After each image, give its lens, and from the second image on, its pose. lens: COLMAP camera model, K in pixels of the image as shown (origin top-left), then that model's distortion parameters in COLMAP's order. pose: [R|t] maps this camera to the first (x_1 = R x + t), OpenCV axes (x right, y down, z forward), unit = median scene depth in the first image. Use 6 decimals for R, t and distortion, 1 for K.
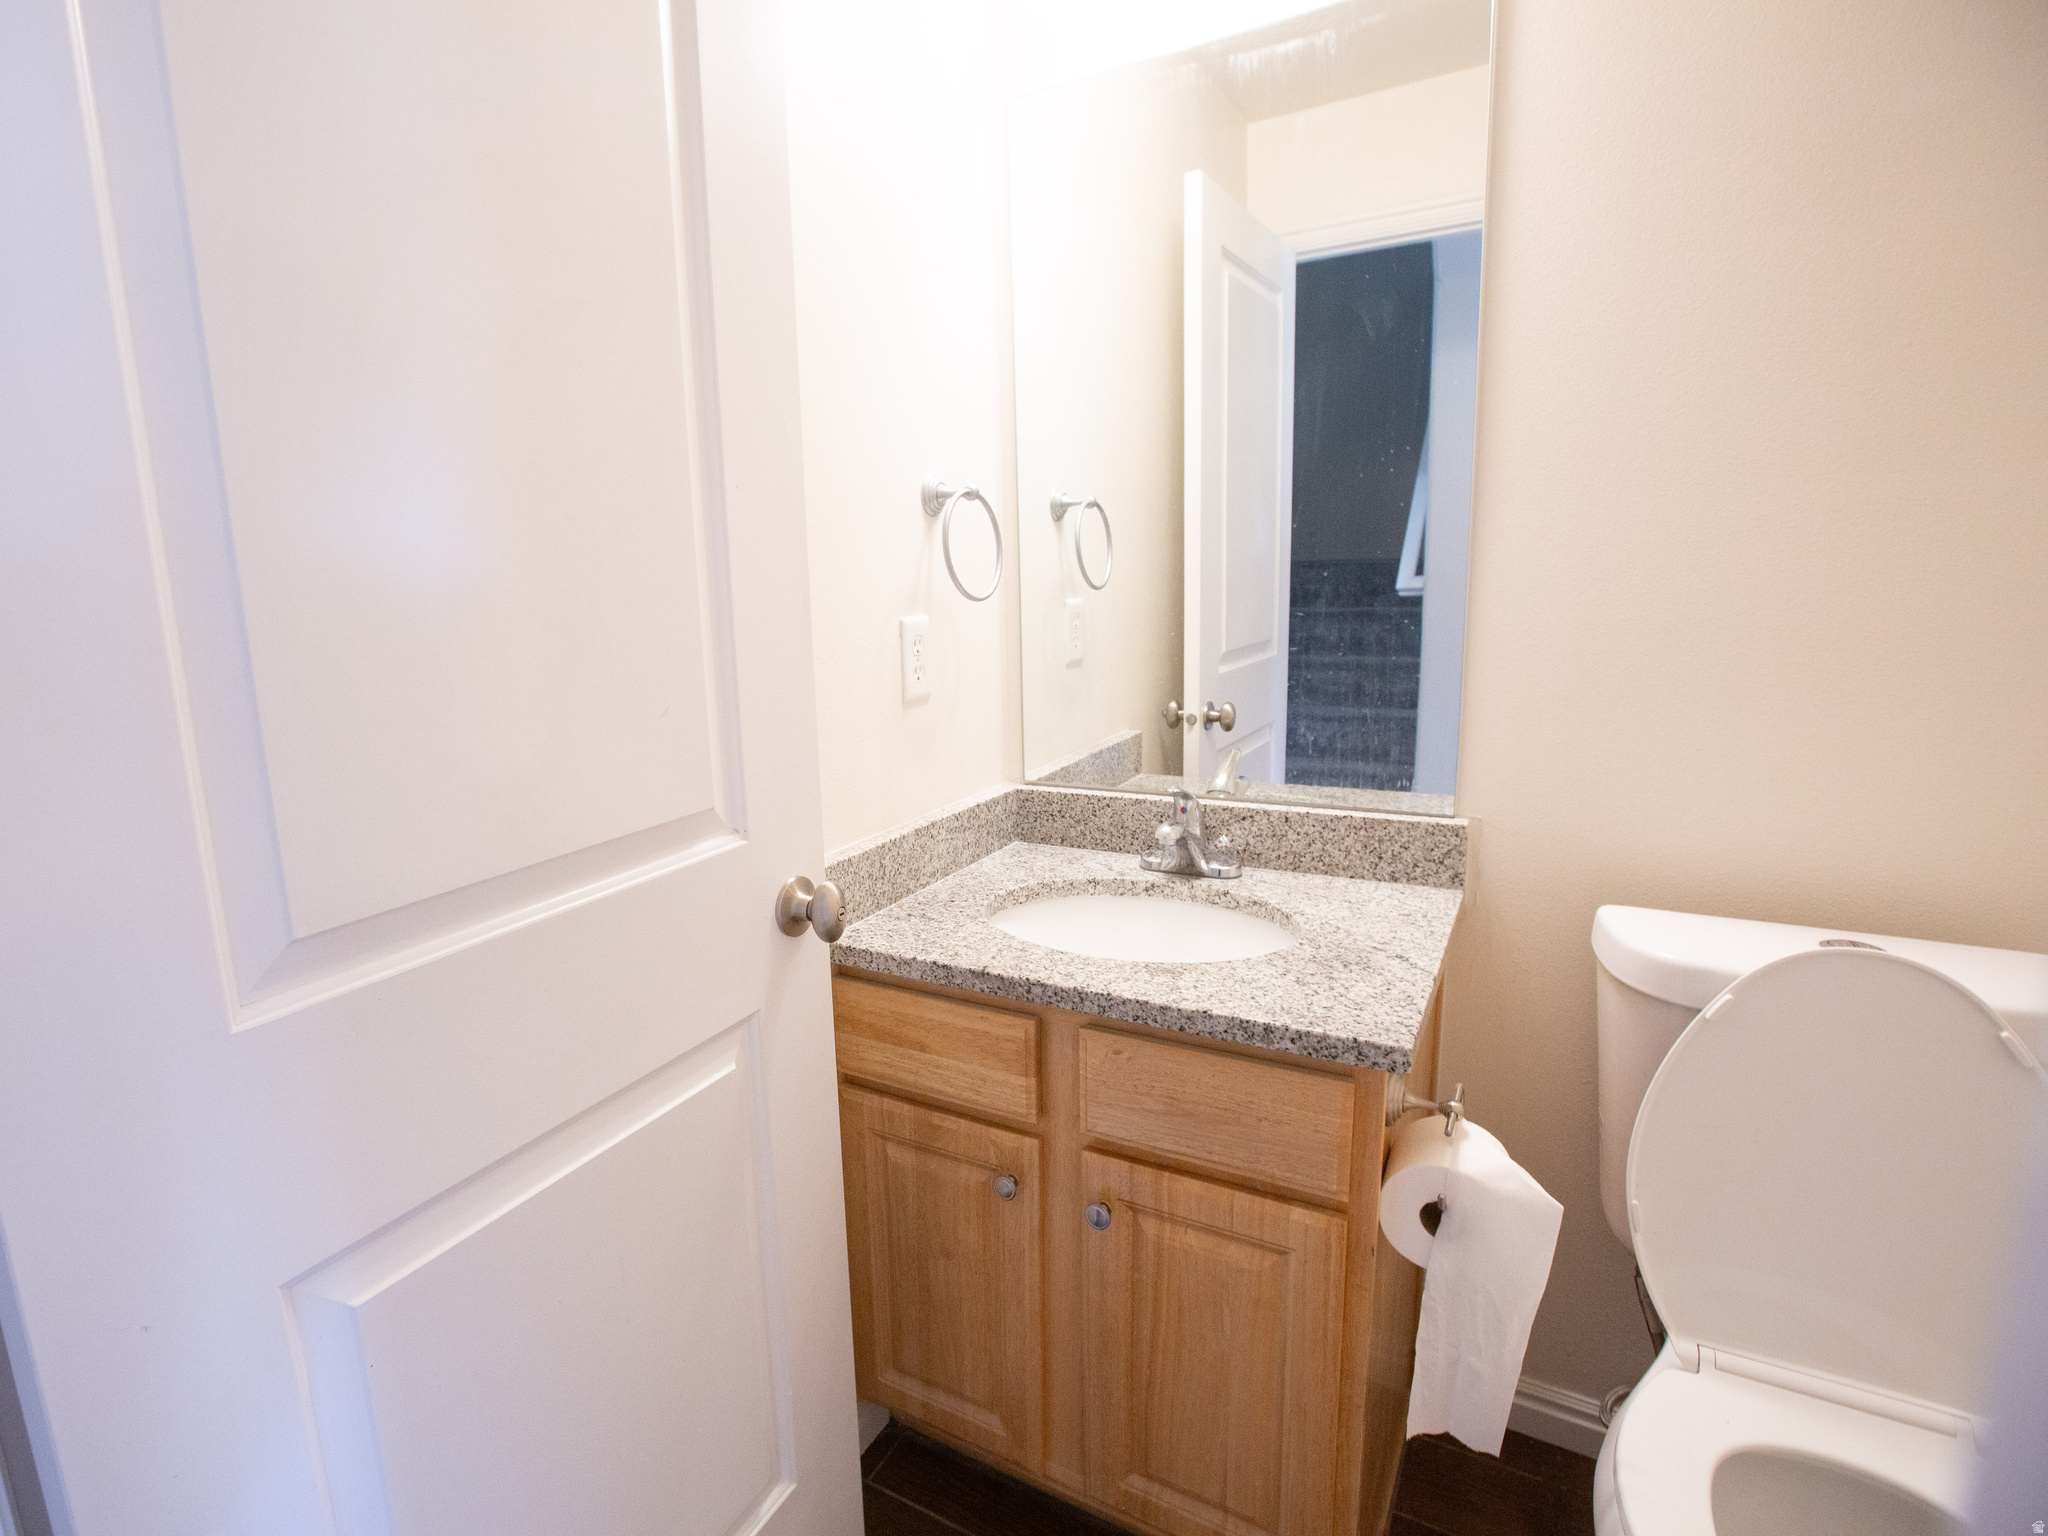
lens RADIAL K [[1043.3, 0, 907.1], [0, 1043.3, 765.6], [0, 0, 1]] dist [-0.047387, 0.015767]
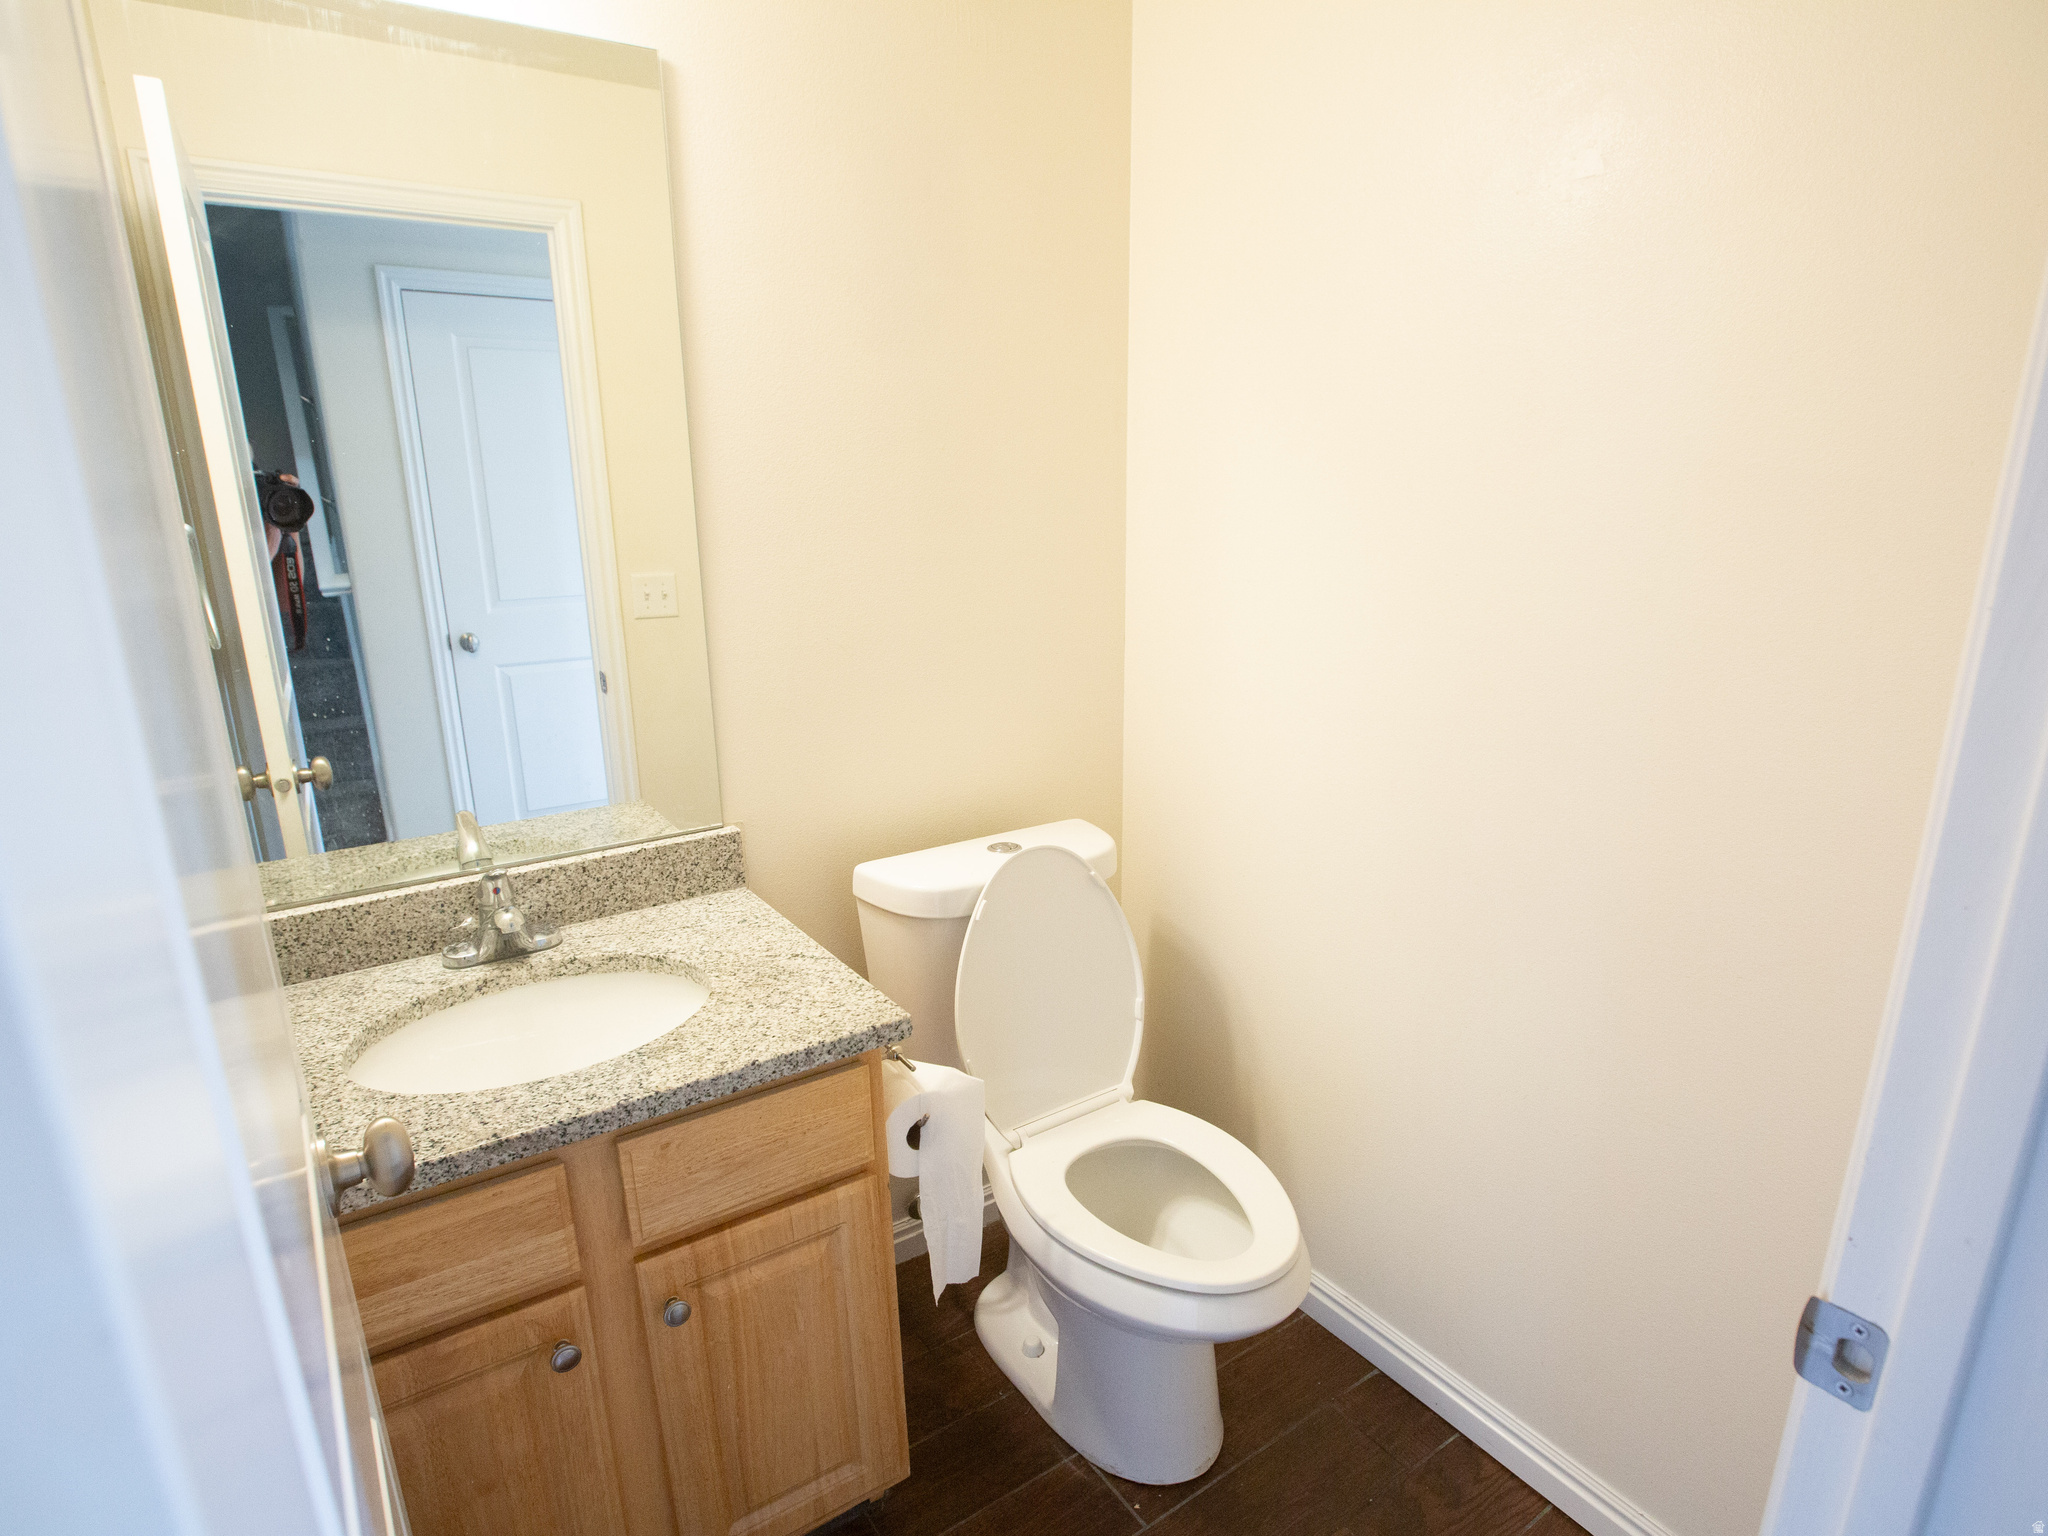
lens RADIAL K [[1094.5, 0, 1021.6], [0, 1094.5, 797.4], [0, 0, 1]] dist [-0.065605, 0.044073]
pose [[0.408209, -0.216135, 0.886933, -0.428490], [0.168012, 0.972759, 0.159723, -0.128900], [-0.897294, 0.083815, 0.433403, 0.205094]]
